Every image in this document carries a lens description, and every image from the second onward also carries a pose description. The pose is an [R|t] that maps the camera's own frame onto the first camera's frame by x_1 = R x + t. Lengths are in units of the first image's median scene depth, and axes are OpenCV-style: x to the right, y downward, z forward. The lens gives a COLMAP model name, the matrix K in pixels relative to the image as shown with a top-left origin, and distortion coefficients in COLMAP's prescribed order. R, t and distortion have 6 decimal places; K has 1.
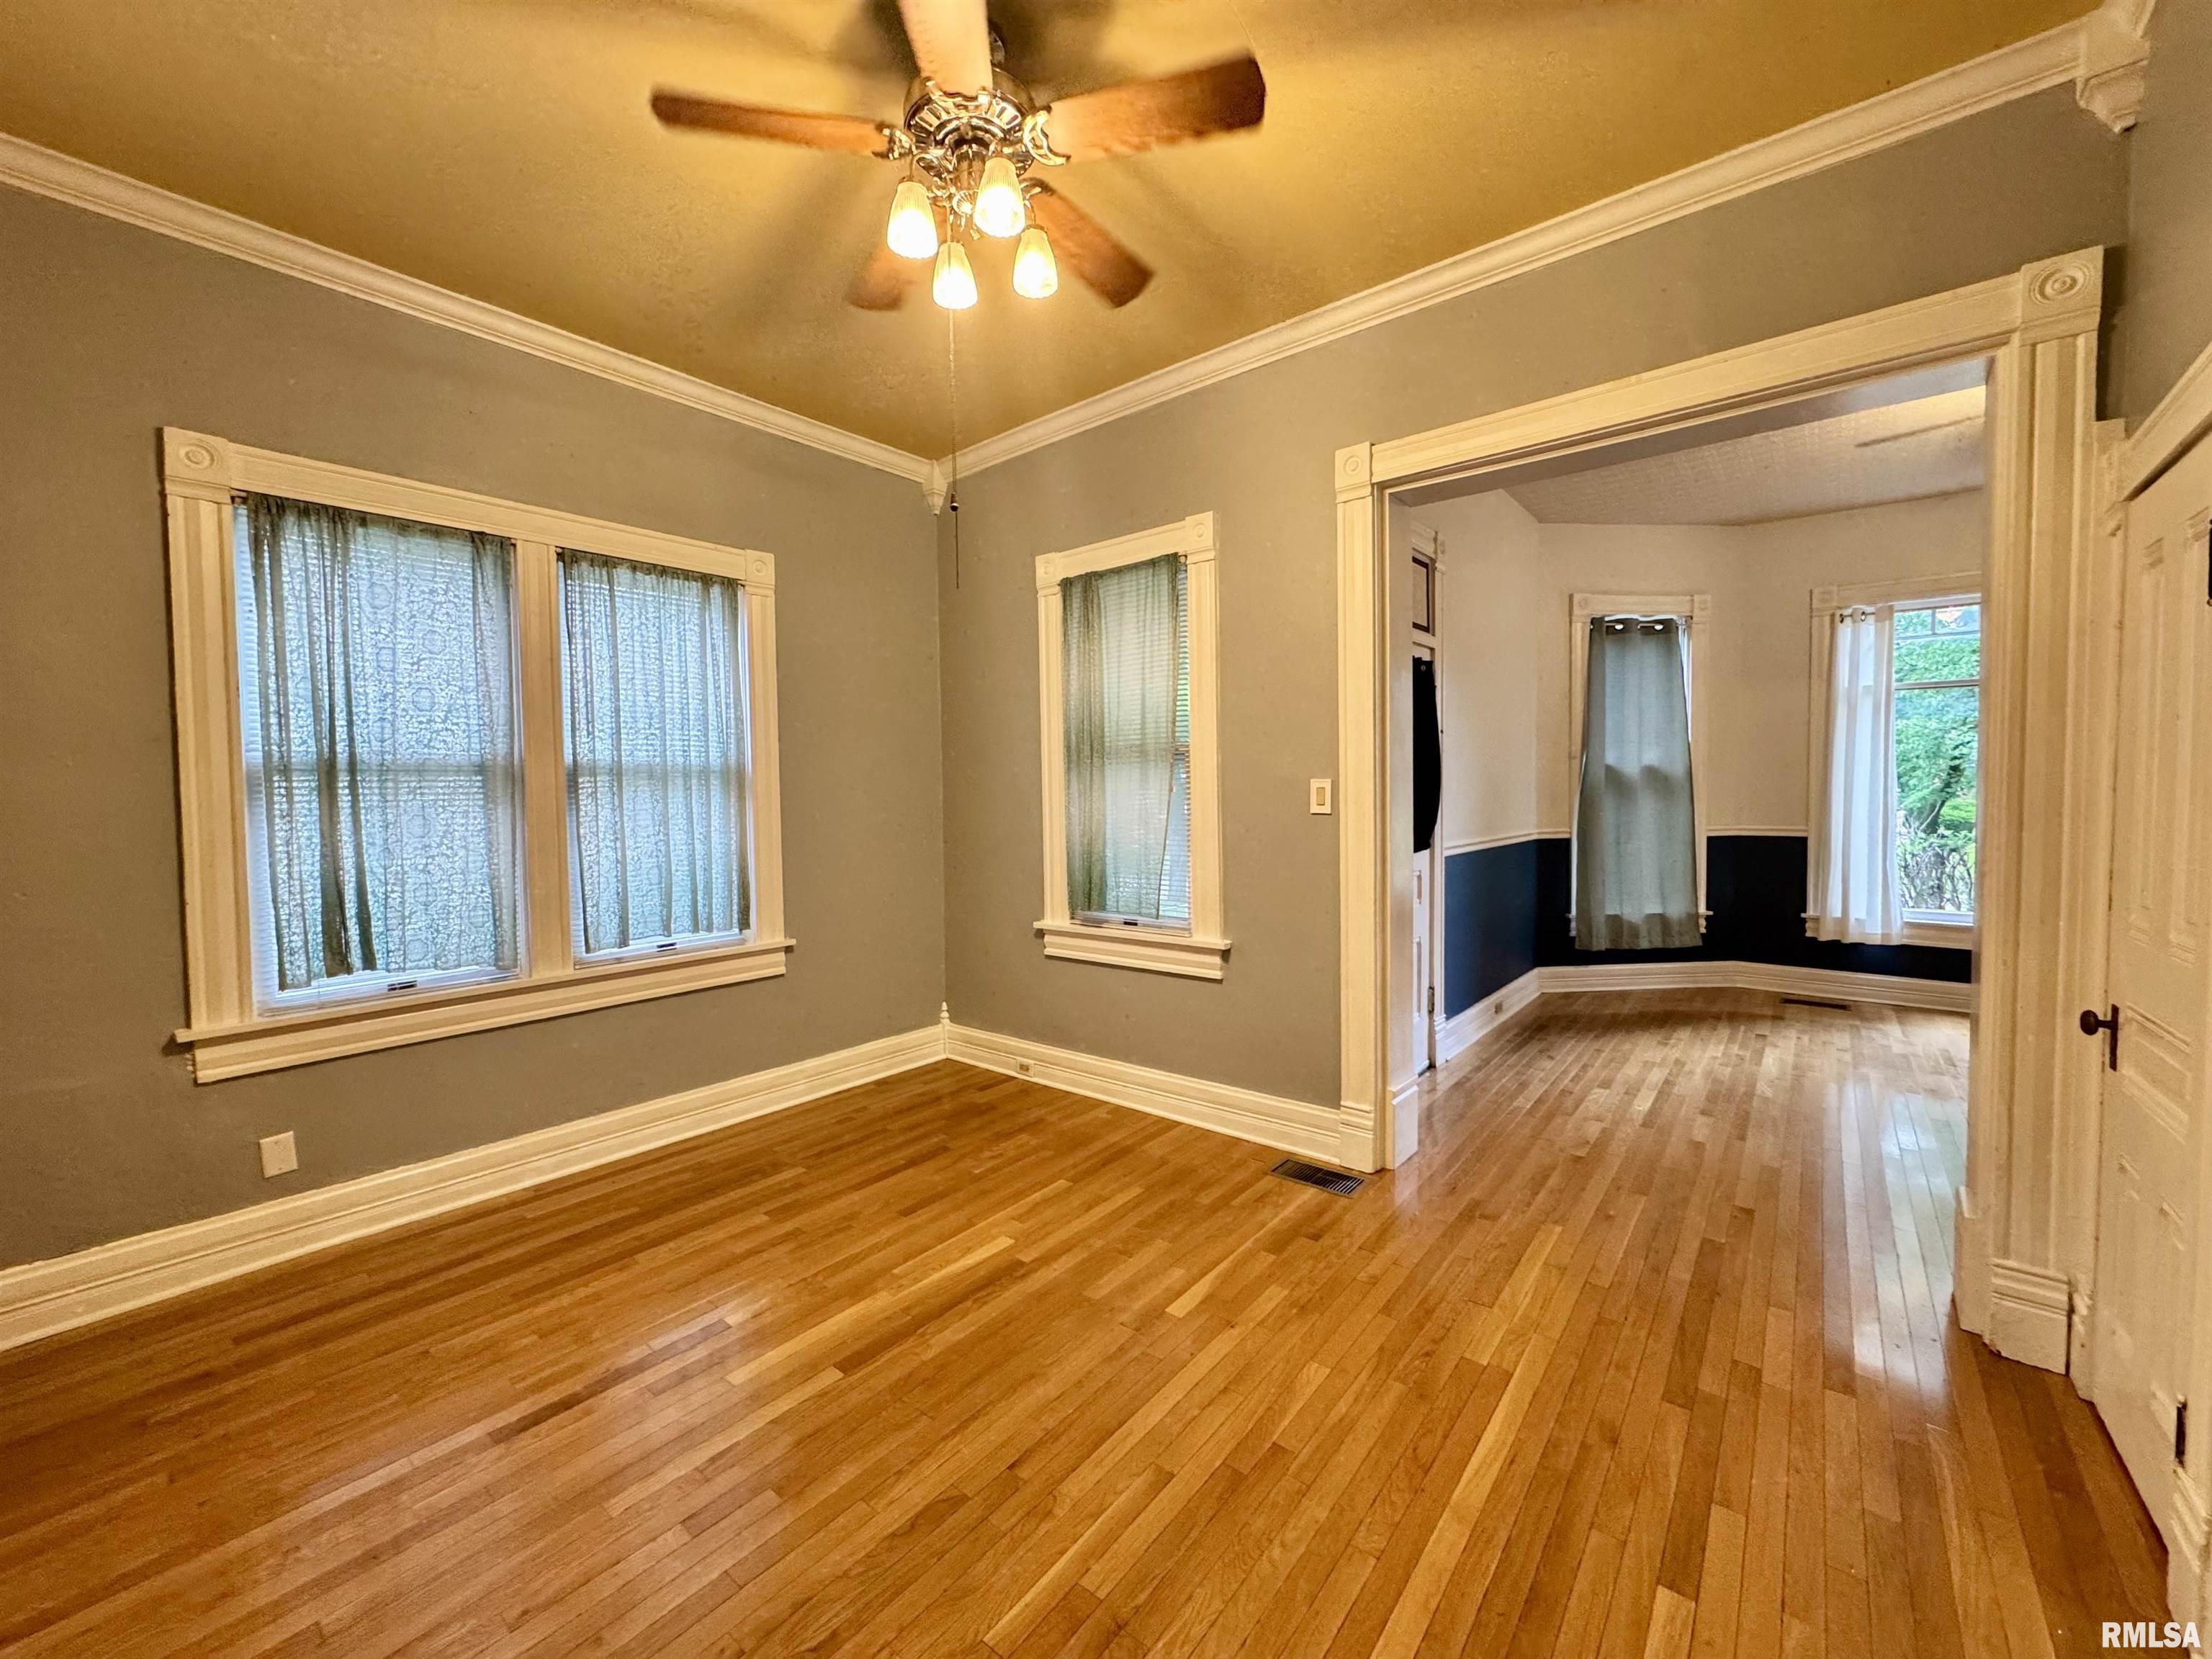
lens RADIAL K [[882.6, 0, 1106.7], [0, 882.6, 826.3], [0, 0, 1]] dist [-0.001878, -0.000010]
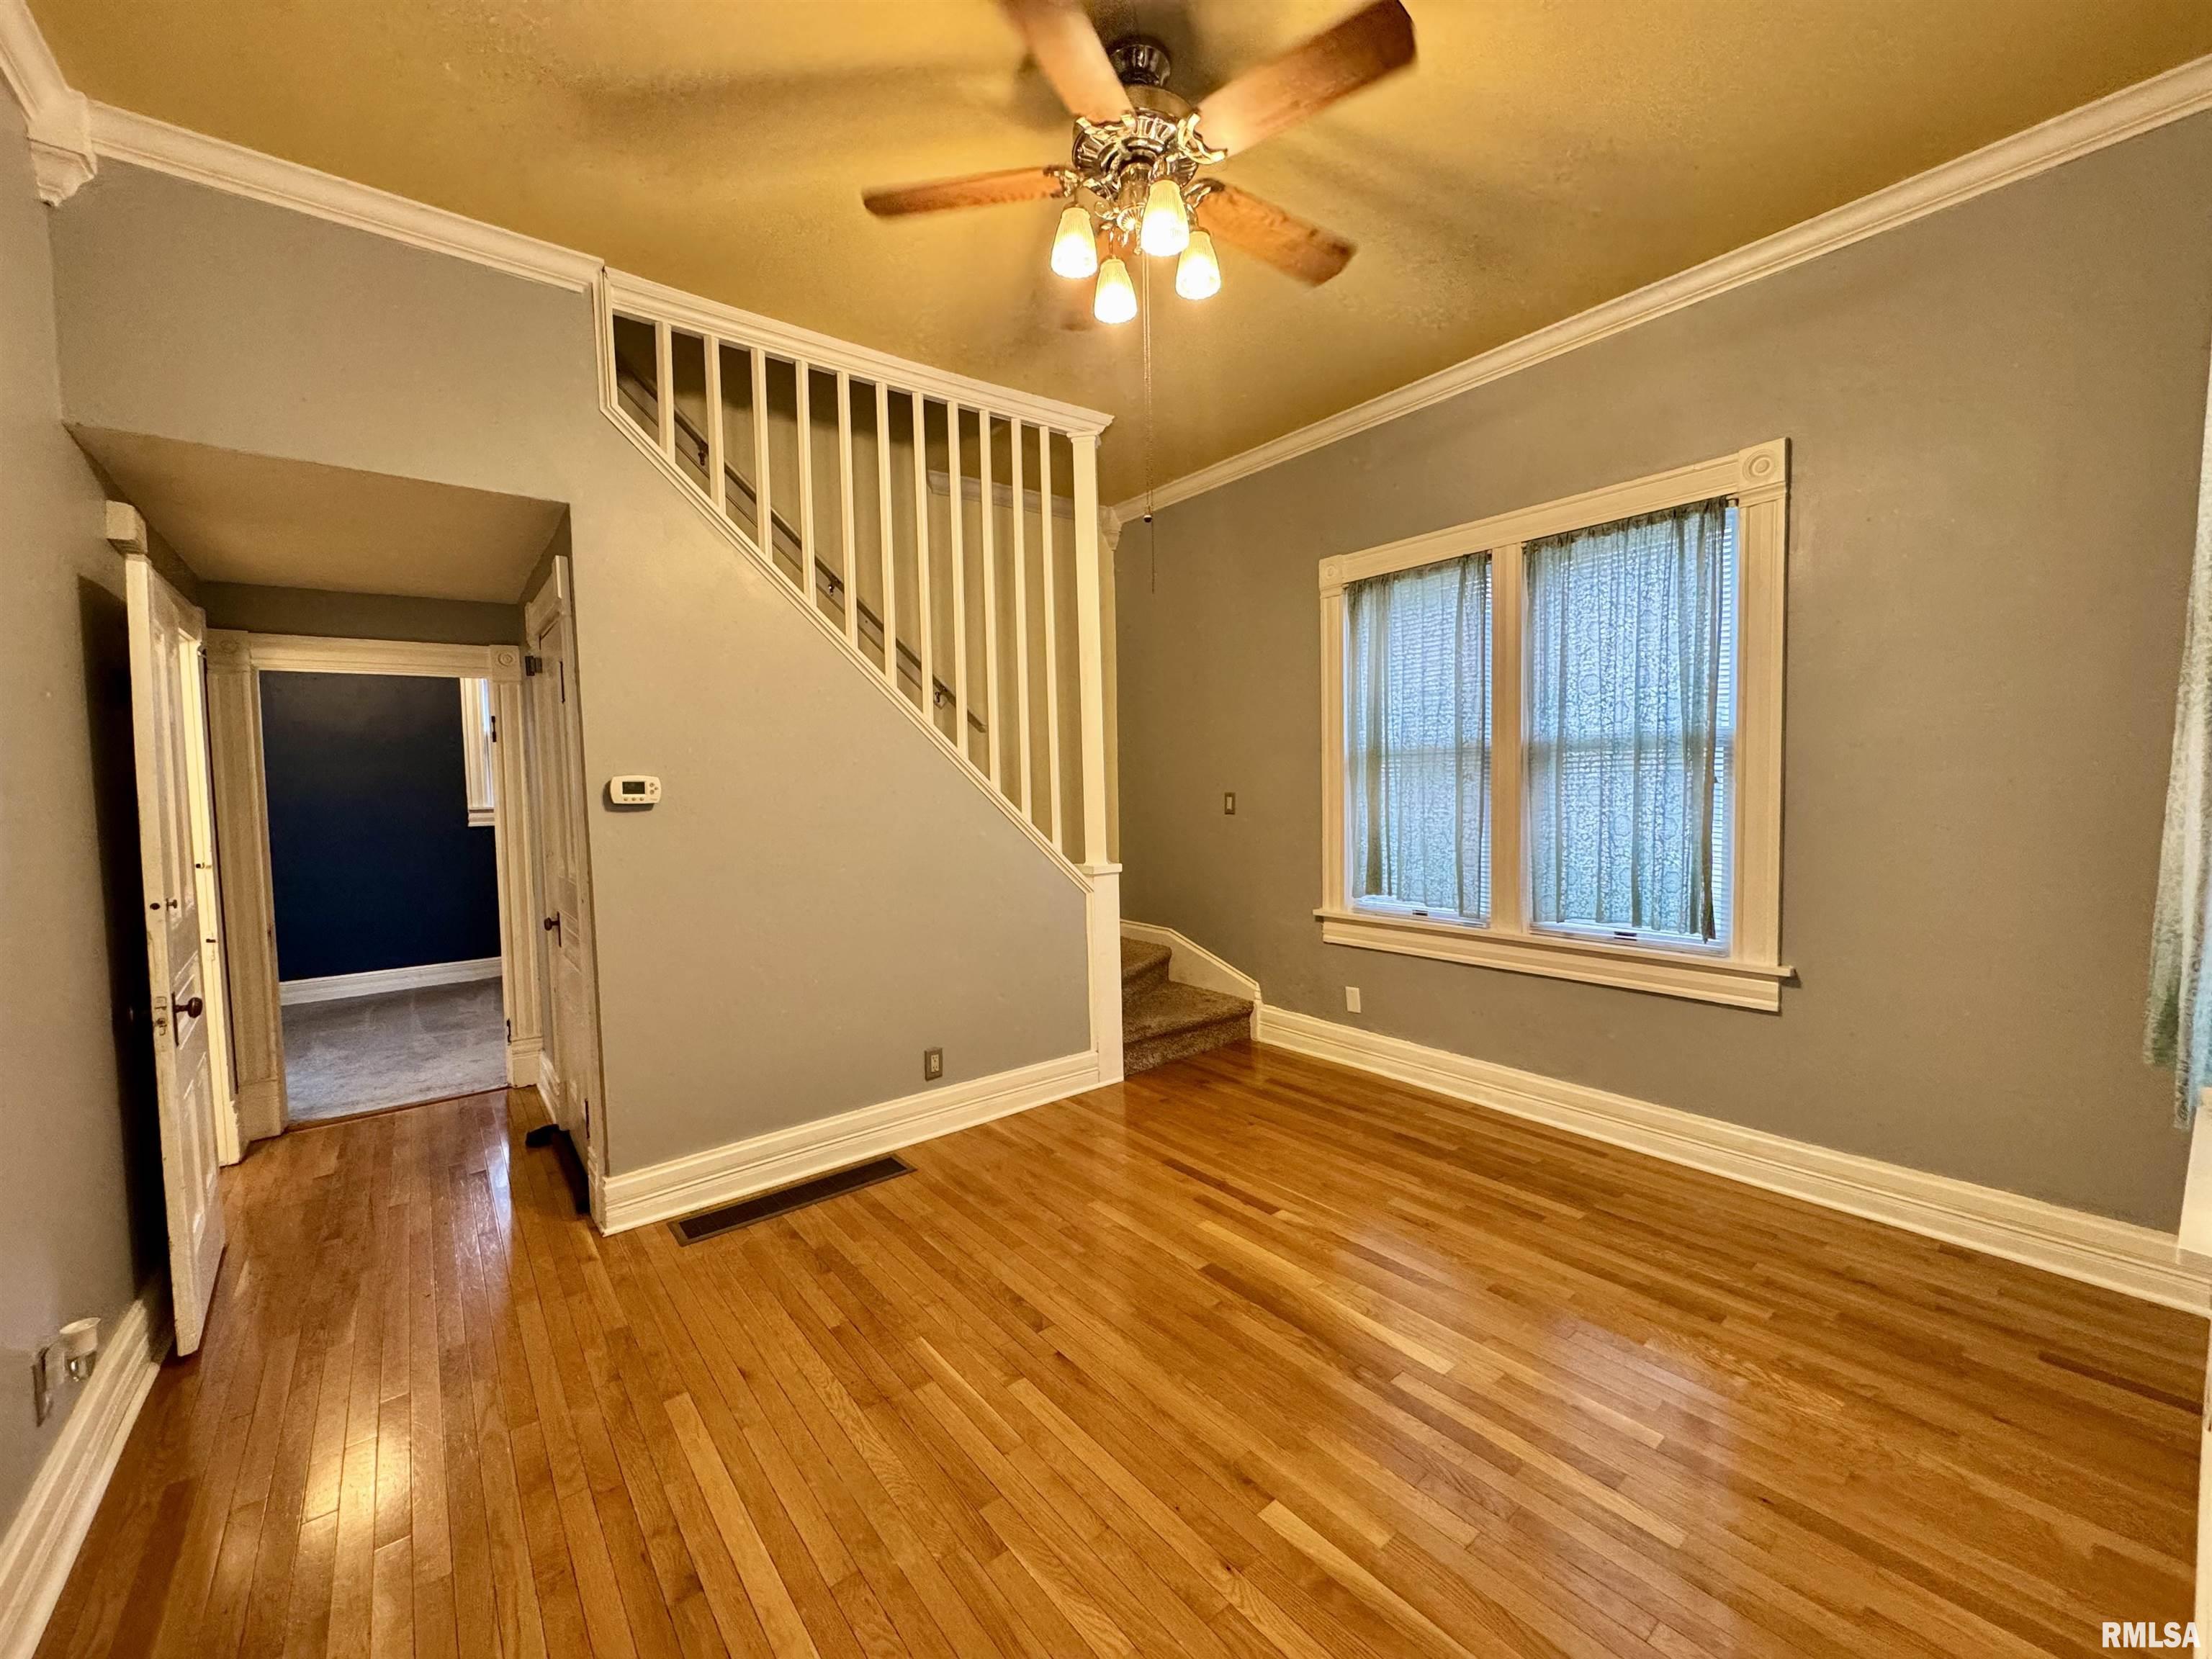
lens RADIAL K [[882.6, 0, 1106.7], [0, 882.6, 826.3], [0, 0, 1]] dist [-0.001878, -0.000010]
pose [[-0.209124, 0.069797, -0.975395, 0.660696], [-0.016566, 0.997054, 0.074898, -0.048378], [0.977749, 0.031822, -0.207352, 0.861856]]
